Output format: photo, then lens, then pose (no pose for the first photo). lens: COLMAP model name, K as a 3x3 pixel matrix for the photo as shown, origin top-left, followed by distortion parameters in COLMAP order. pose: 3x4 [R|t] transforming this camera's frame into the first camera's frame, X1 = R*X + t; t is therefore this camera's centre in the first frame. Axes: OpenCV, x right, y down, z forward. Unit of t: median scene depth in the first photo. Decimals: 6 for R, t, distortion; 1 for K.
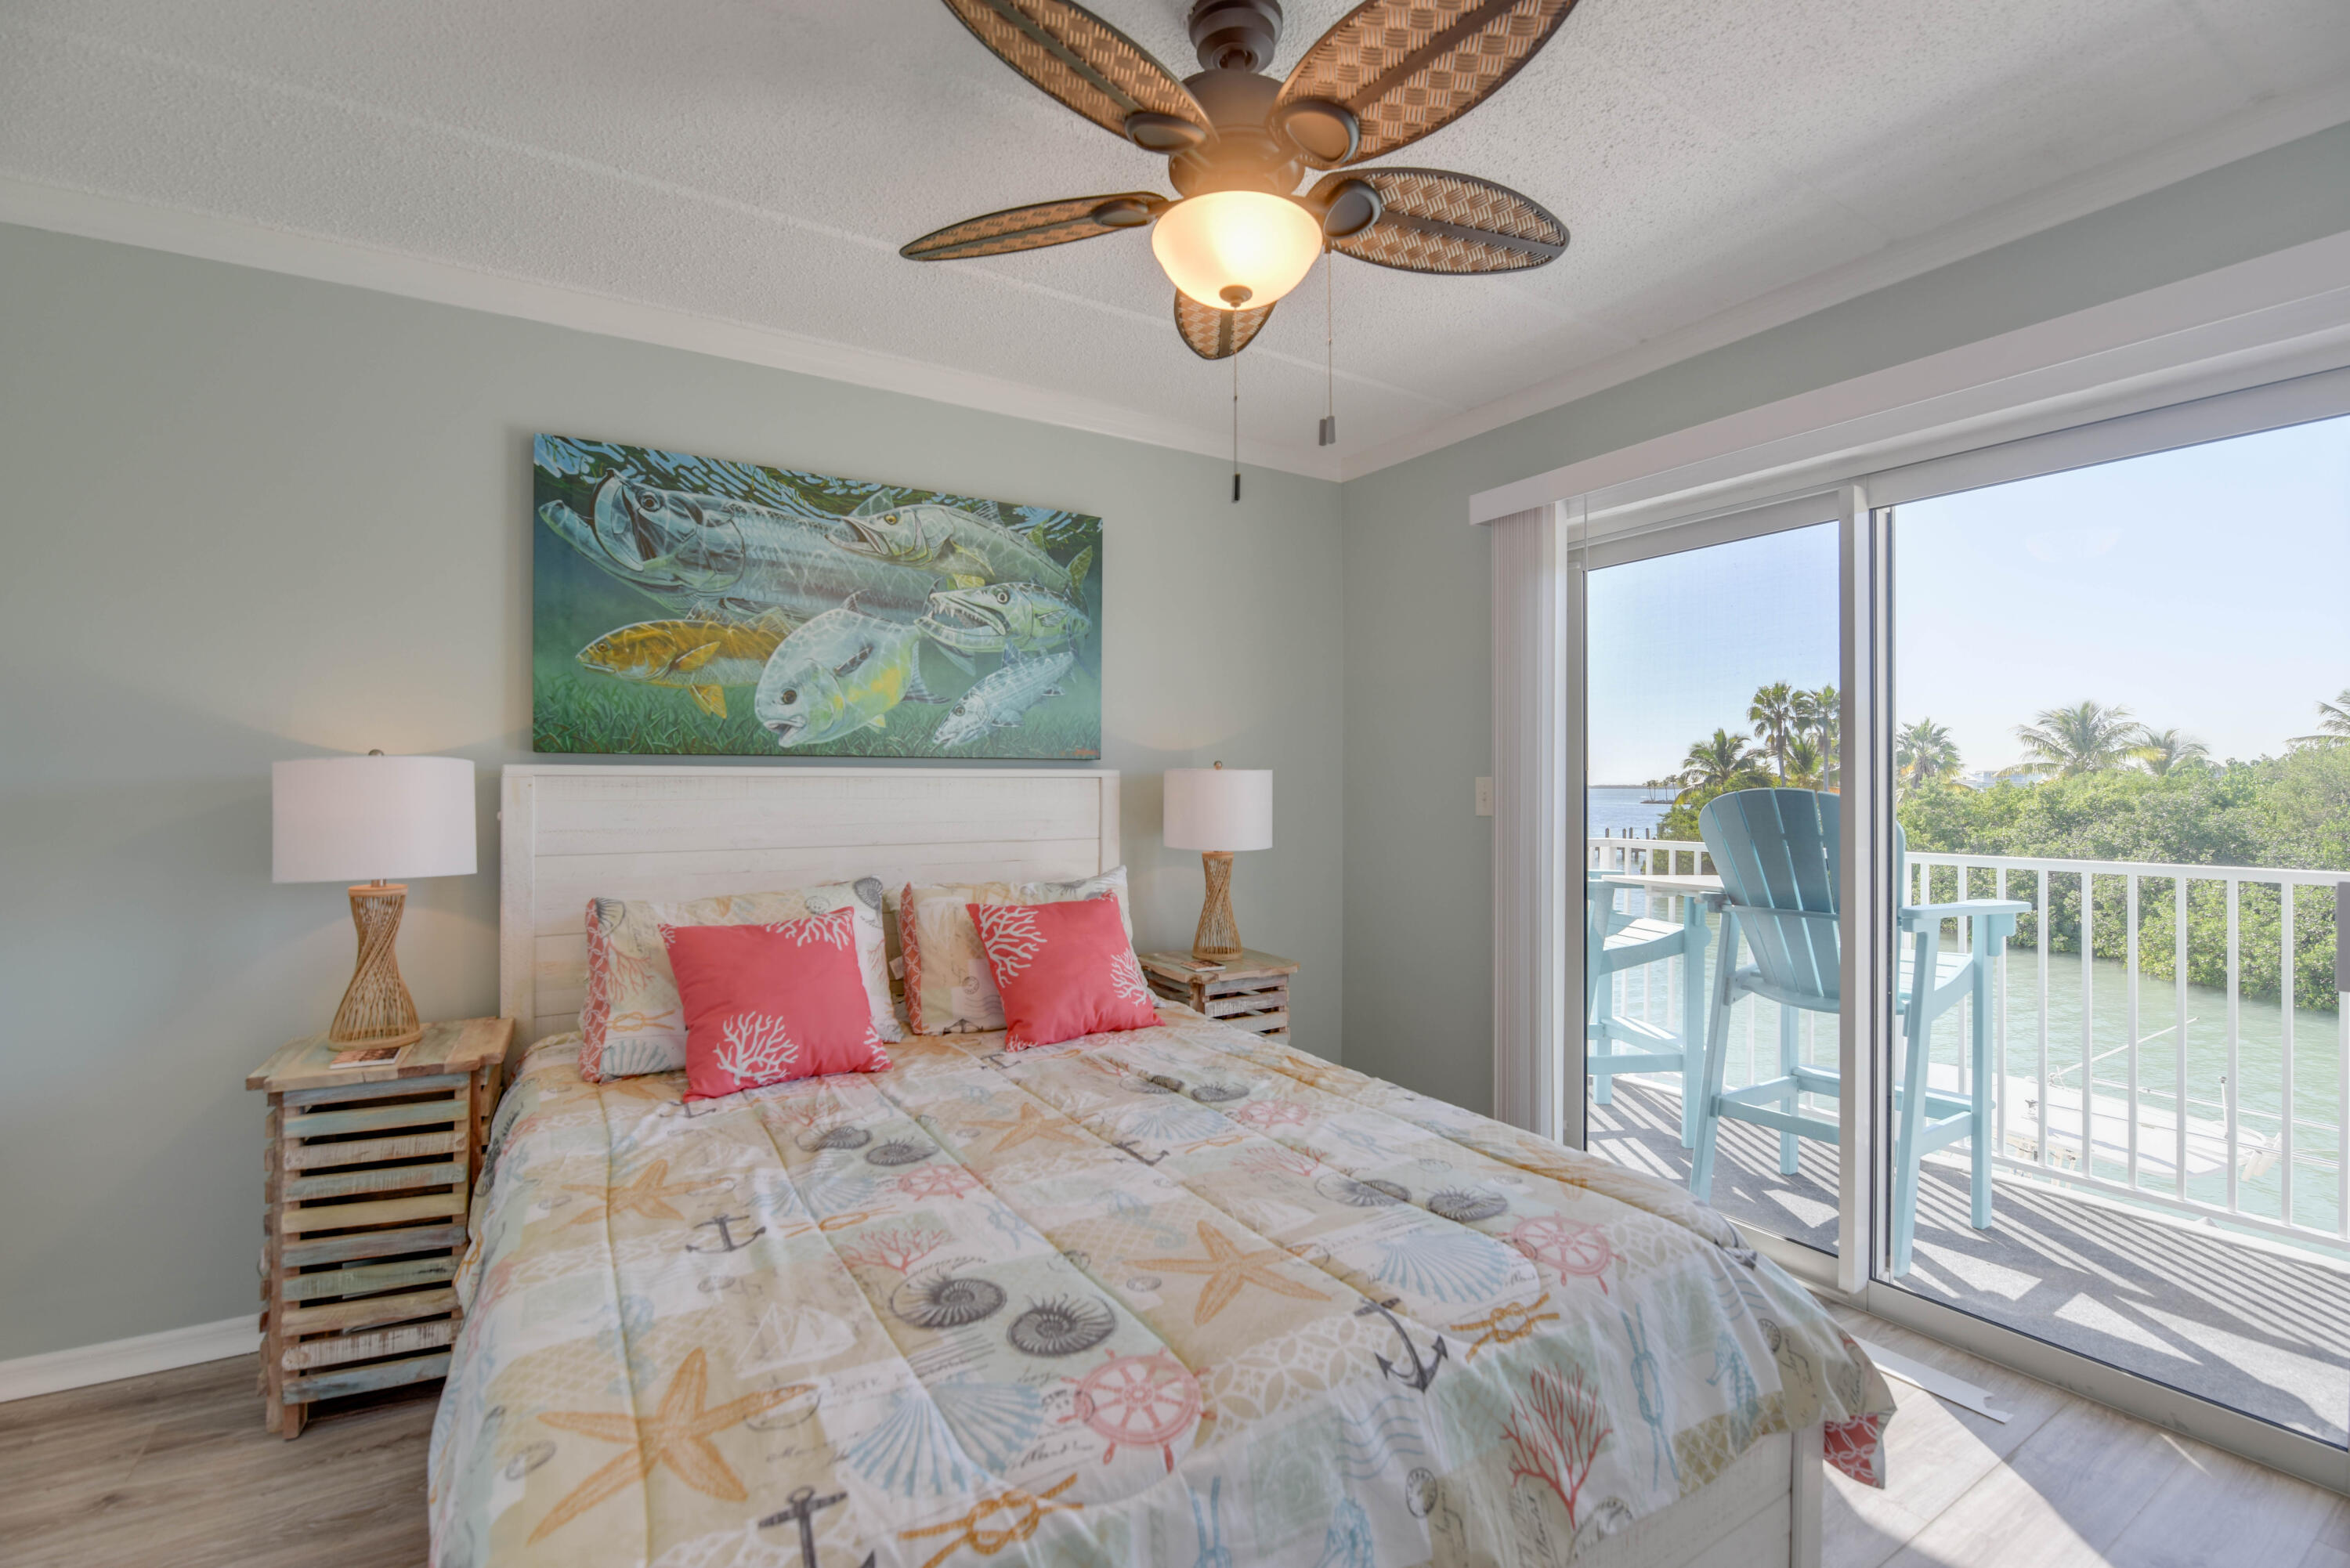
lens RADIAL K [[1011.5, 0, 1186.5], [0, 1011.5, 778.0], [0, 0, 1]] dist [0.011144, -0.014416]
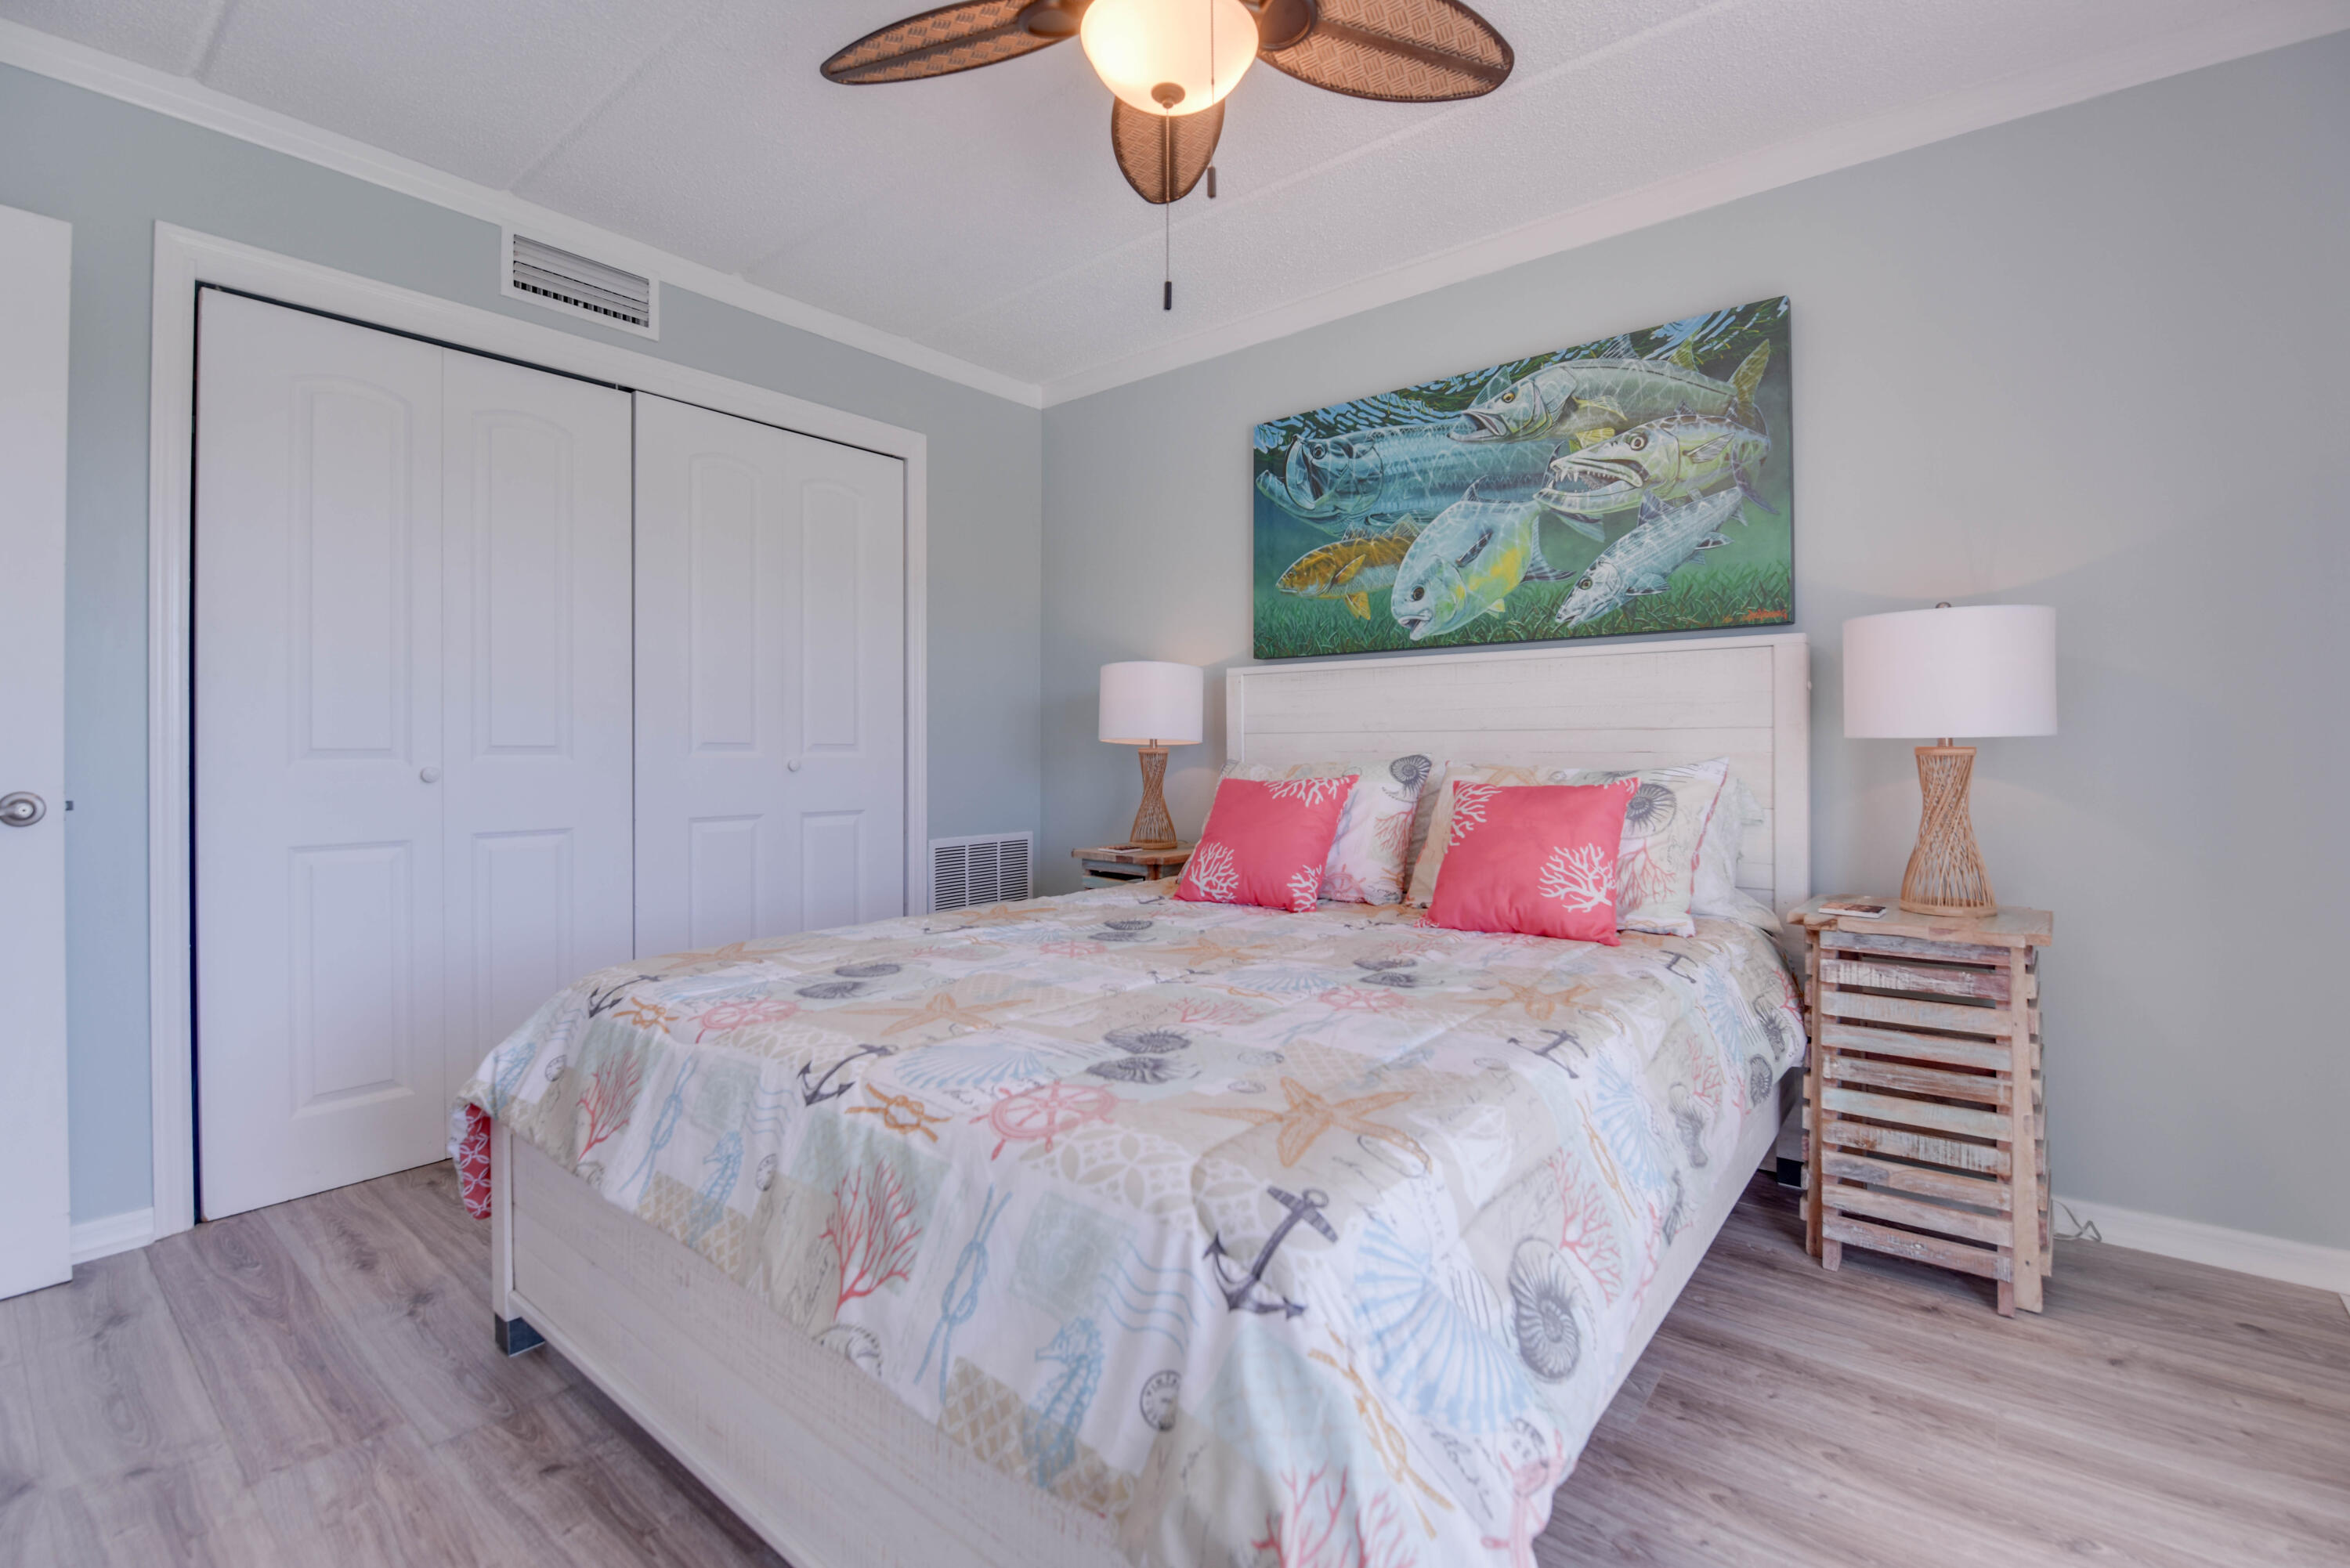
lens RADIAL K [[1024.0, 0, 1184.1], [0, 1024.0, 748.7], [0, 0, 1]] dist [-0.013601, -0.000665]
pose [[0.328630, -0.003057, -0.944454, 0.549507], [0.004494, 0.999989, -0.001673, 0.085137], [0.944448, -0.003695, 0.328640, 0.396116]]
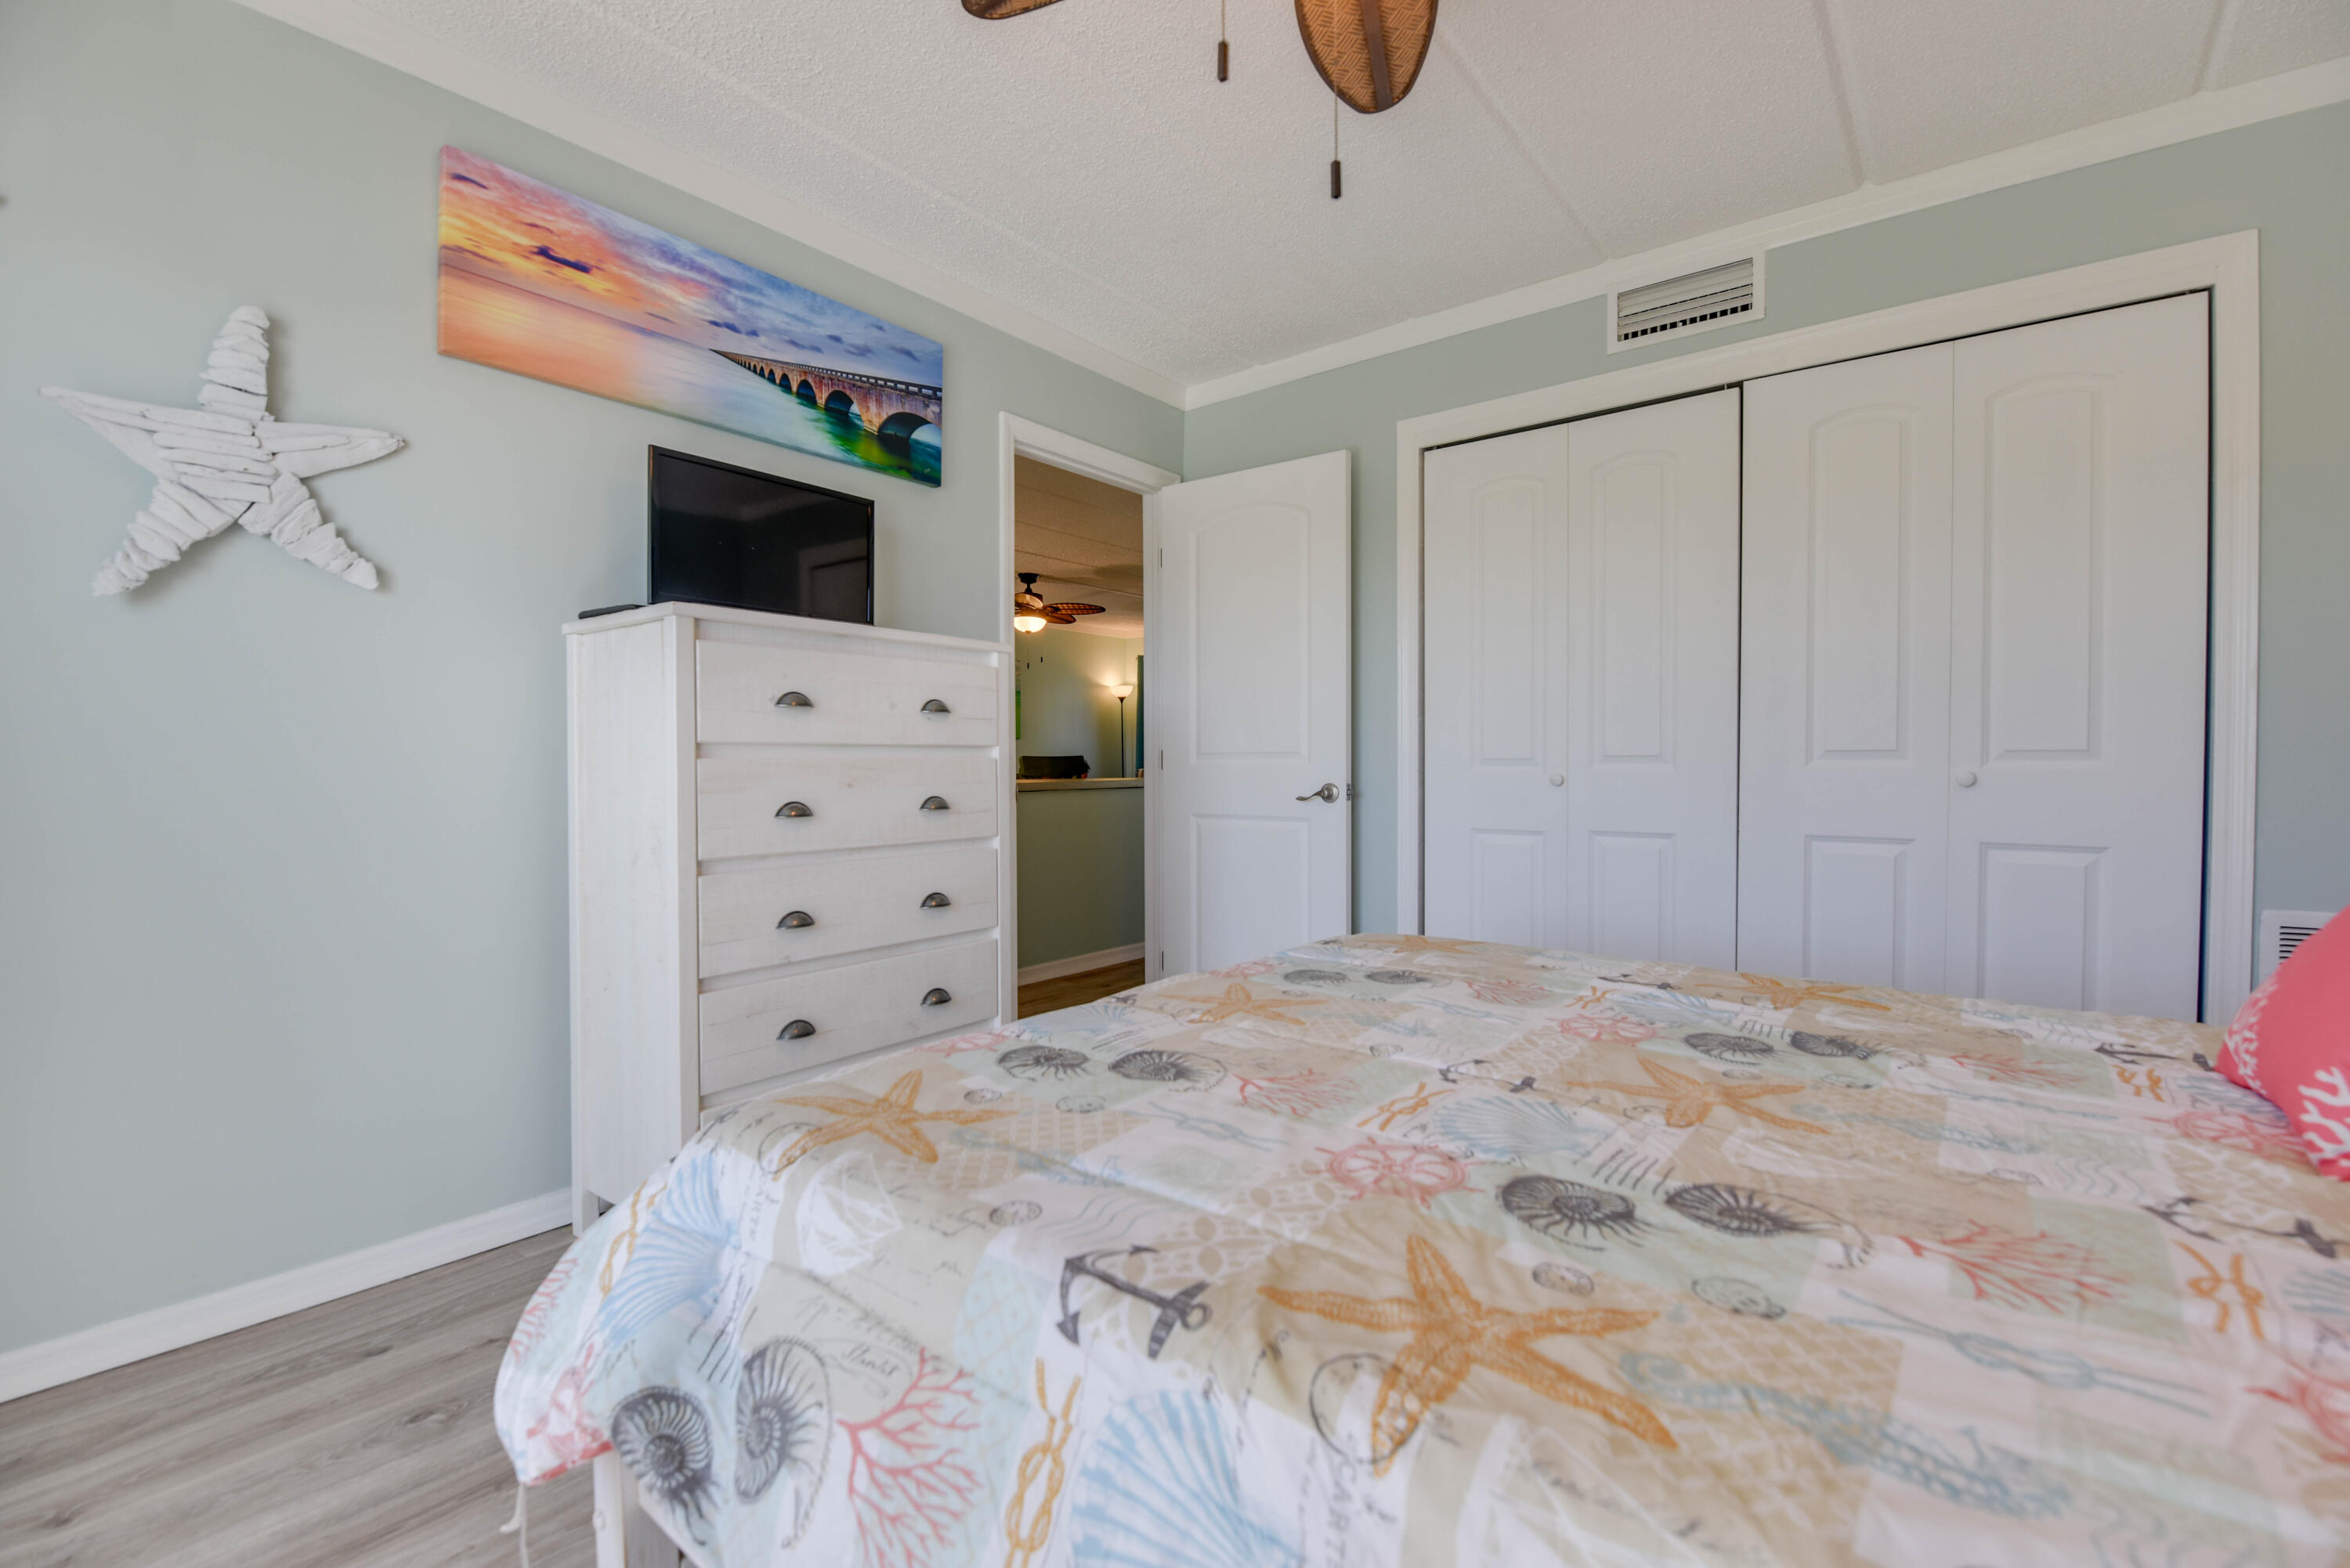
lens RADIAL K [[1011.5, 0, 1186.5], [0, 1011.5, 778.0], [0, 0, 1]] dist [0.011144, -0.014416]
pose [[-0.937330, 0.004480, -0.348414, 0.237024], [0.000114, 0.999921, 0.012552, 0.088625], [0.348443, 0.011726, -0.937257, 0.954871]]
